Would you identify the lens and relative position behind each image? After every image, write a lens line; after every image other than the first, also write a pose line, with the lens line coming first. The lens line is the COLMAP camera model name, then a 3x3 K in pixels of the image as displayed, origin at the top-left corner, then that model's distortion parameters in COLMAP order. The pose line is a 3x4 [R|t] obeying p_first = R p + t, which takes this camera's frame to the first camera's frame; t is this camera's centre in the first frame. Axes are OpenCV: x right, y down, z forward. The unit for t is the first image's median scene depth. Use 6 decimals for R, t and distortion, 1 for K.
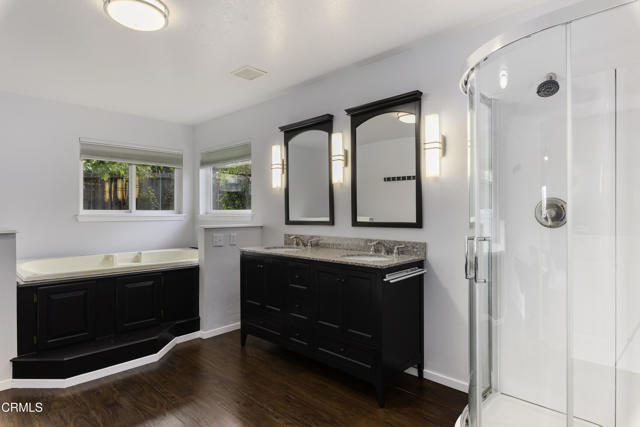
lens RADIAL K [[364.3, 0, 321.1], [0, 364.3, 214.5], [0, 0, 1]] dist [-0.002296, -0.000870]
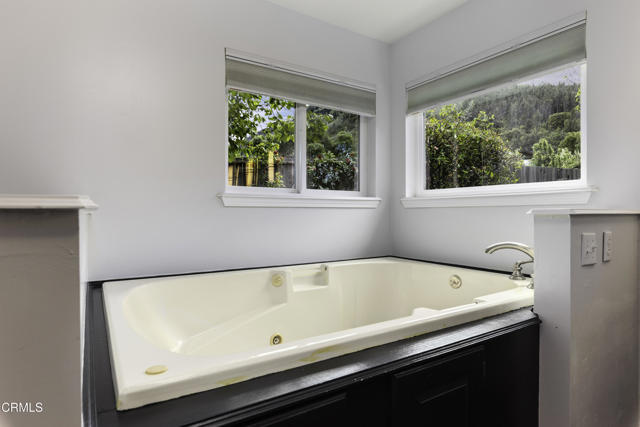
lens RADIAL K [[364.3, 0, 320.9], [0, 364.3, 215.4], [0, 0, 1]] dist [-0.002296, -0.000870]
pose [[0.976143, -0.004078, -0.217092, -0.399104], [0.004554, 0.999988, 0.001691, 0.031031], [0.217082, -0.002639, 0.976150, 0.496220]]
